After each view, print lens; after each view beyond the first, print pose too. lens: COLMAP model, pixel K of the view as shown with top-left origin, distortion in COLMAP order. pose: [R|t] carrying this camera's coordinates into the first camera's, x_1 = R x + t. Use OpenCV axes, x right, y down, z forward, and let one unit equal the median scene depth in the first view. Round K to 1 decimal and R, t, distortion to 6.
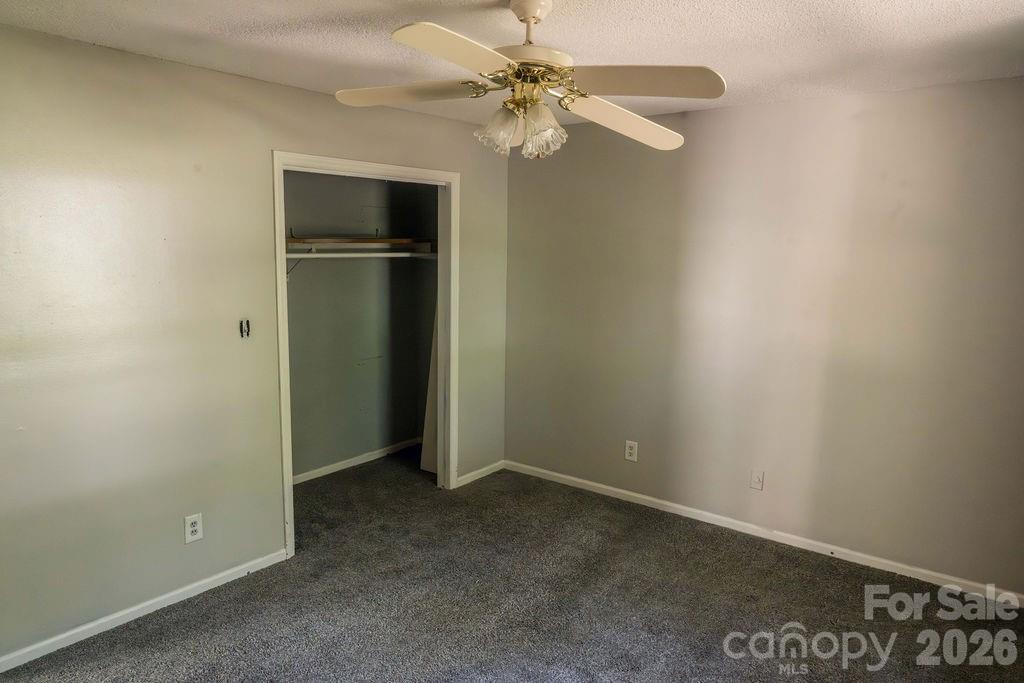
lens RADIAL K [[690.9, 0, 512.0], [0, 690.9, 341.5], [0, 0, 1]] dist [-0.004295, 0.000304]
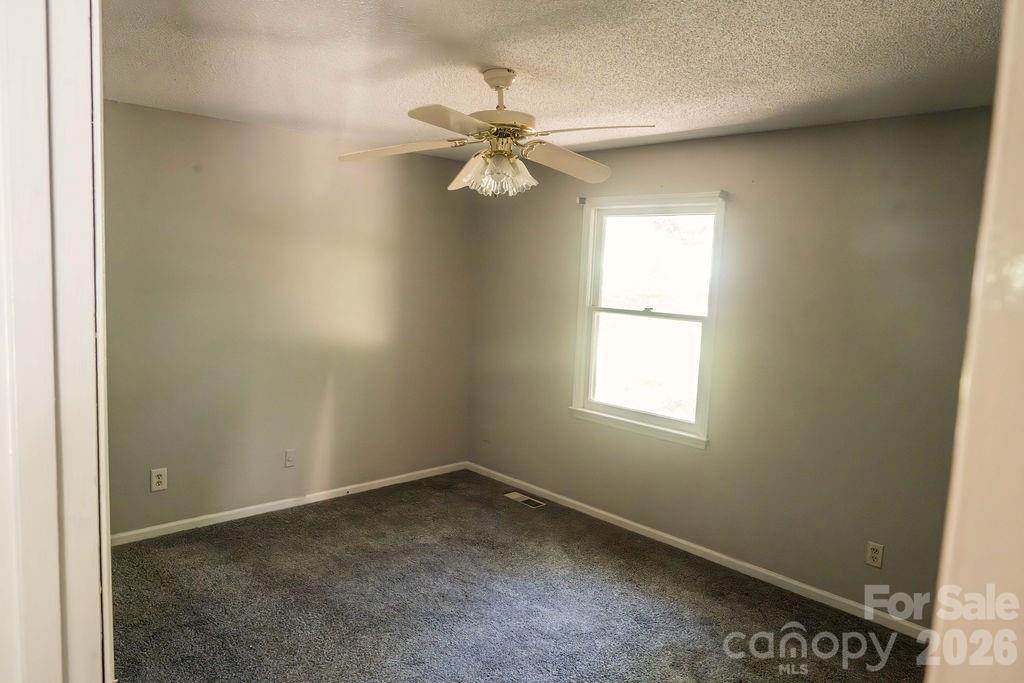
lens RADIAL K [[690.9, 0, 512.0], [0, 690.9, 341.5], [0, 0, 1]] dist [-0.004295, 0.000304]
pose [[0.139382, -0.119674, 0.982981, -0.734823], [0.096038, 0.989624, 0.106865, -0.082224], [-0.985571, 0.079509, 0.149429, 0.480905]]
